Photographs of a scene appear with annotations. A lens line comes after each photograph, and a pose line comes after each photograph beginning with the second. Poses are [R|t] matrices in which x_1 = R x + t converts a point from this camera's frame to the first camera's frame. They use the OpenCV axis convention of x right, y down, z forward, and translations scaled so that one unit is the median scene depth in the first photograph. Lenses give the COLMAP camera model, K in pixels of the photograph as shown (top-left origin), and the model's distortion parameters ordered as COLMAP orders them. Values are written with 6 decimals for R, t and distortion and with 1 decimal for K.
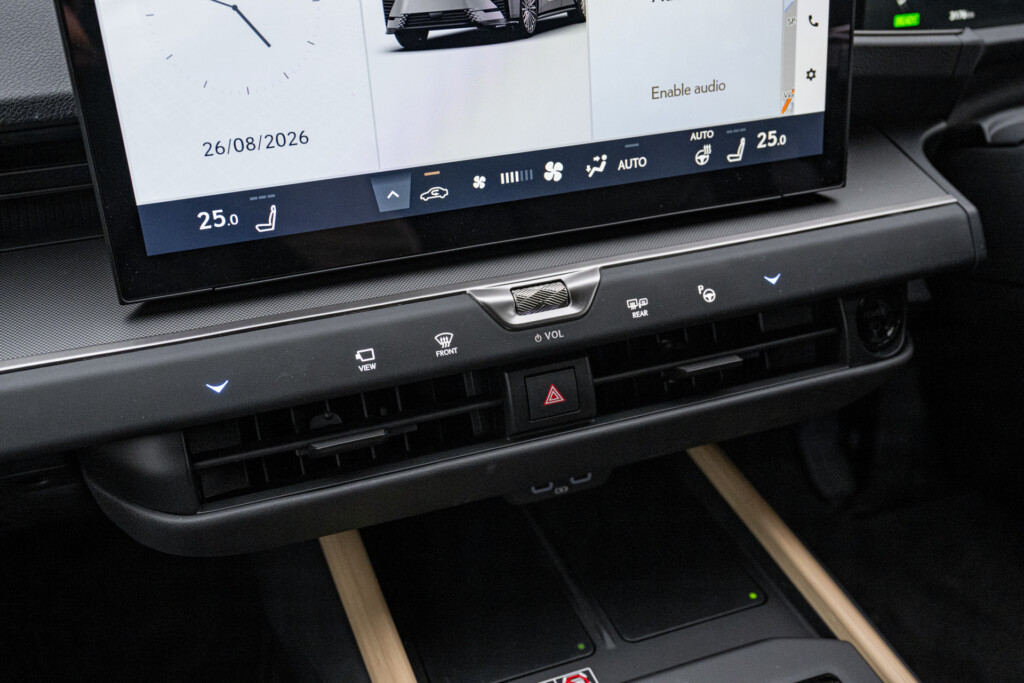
lens RADIAL K [[1044.1, 0, 512.7], [0, 1044.1, 345.0], [0, 0, 1]] dist [0.005034, 0.000000]
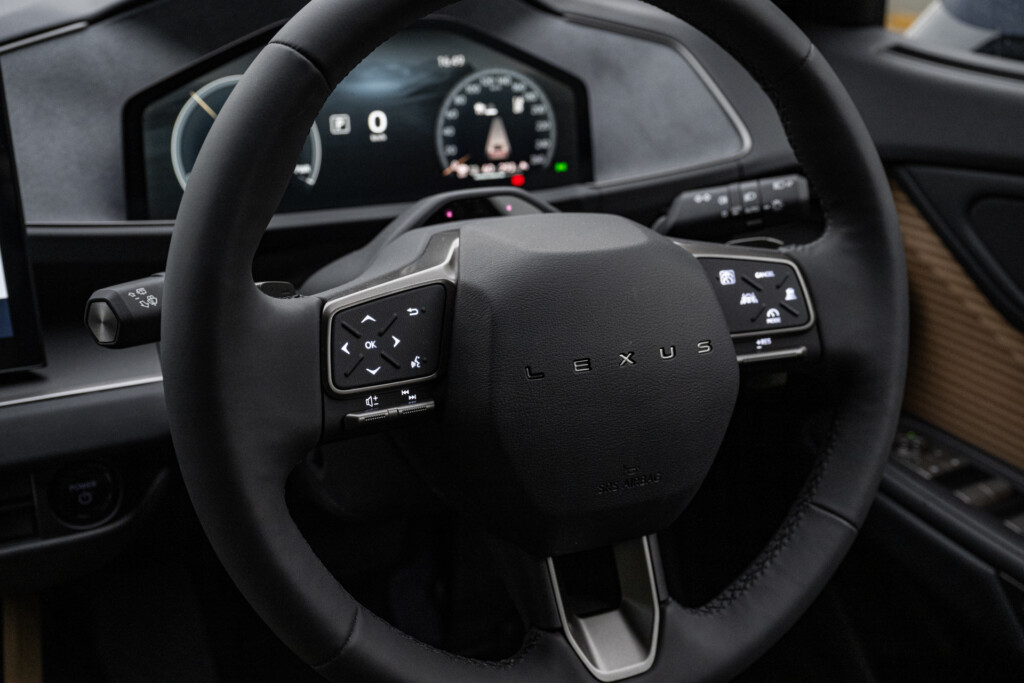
lens RADIAL K [[1077.7, 0, 511.9], [0, 1077.7, 339.7], [0, 0, 1]] dist [0.002287, 0.000000]
pose [[0.996468, 0.005654, 0.083778, 0.779358], [0.004928, 0.992073, -0.125568, -0.042739], [-0.083824, 0.125537, 0.988541, -0.139079]]
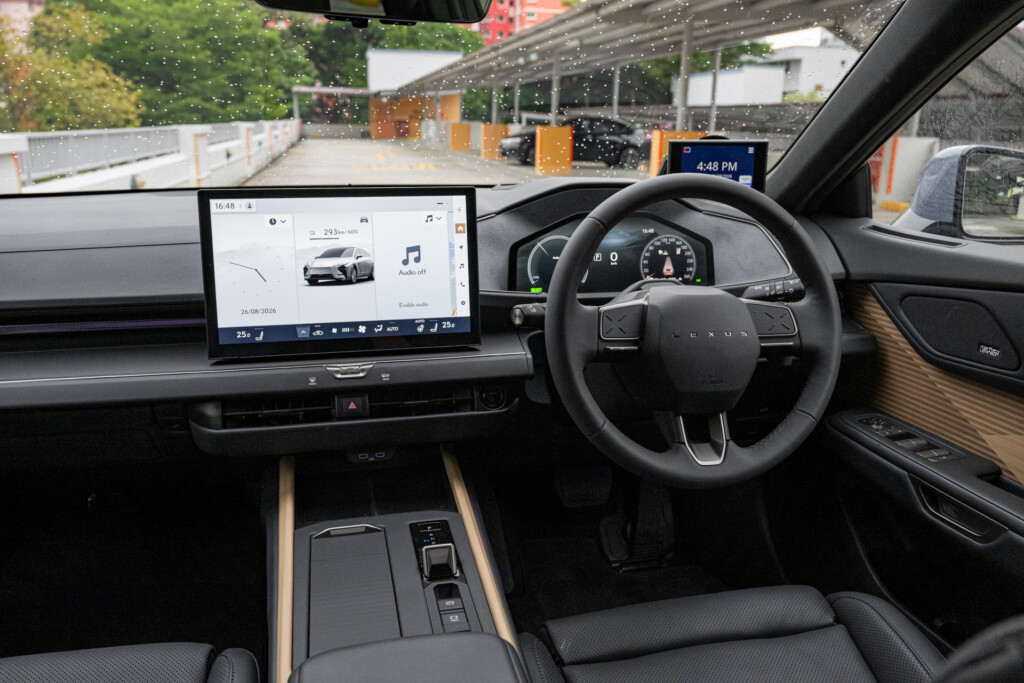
lens RADIAL K [[844.2, 0, 506.8], [0, 844.2, 346.2], [0, 0, 1]] dist [0.001328, -0.003995]
pose [[0.990223, 0.049579, -0.130384, 0.743303], [-0.082290, 0.962357, -0.259030, 0.451334], [0.112634, 0.267227, 0.957028, -1.176197]]
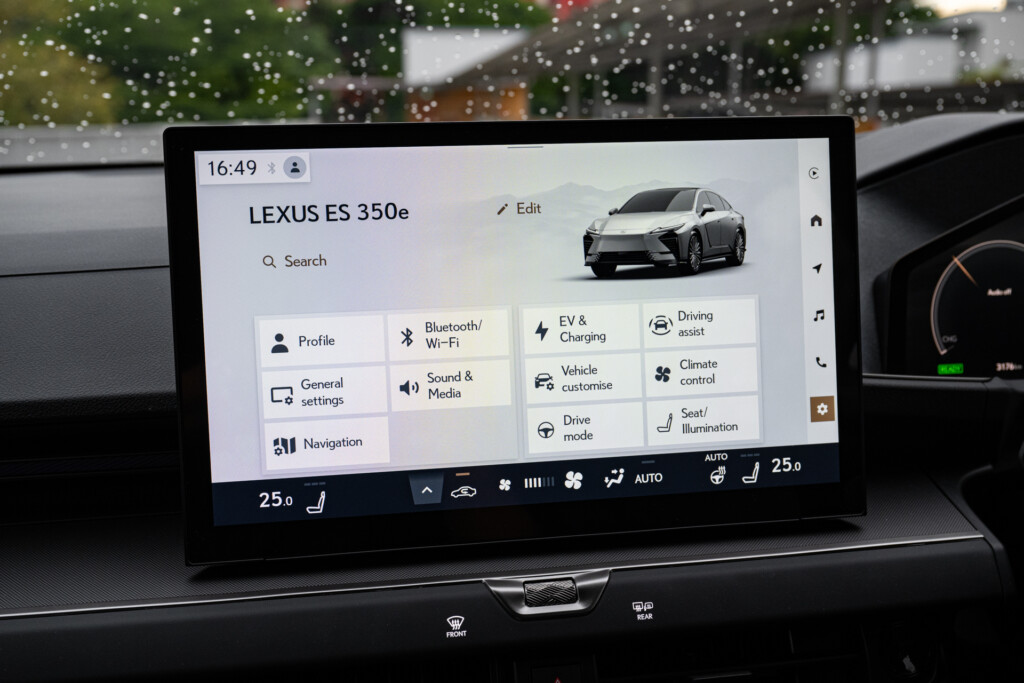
lens RADIAL K [[1077.7, 0, 503.7], [0, 1077.7, 342.4], [0, 0, 1]] dist [0.002287, 0.000000]
pose [[0.979863, 0.032544, -0.197001, 0.189680], [-0.094053, 0.945545, -0.311607, 0.062271], [0.176133, 0.323860, 0.929565, -0.139357]]
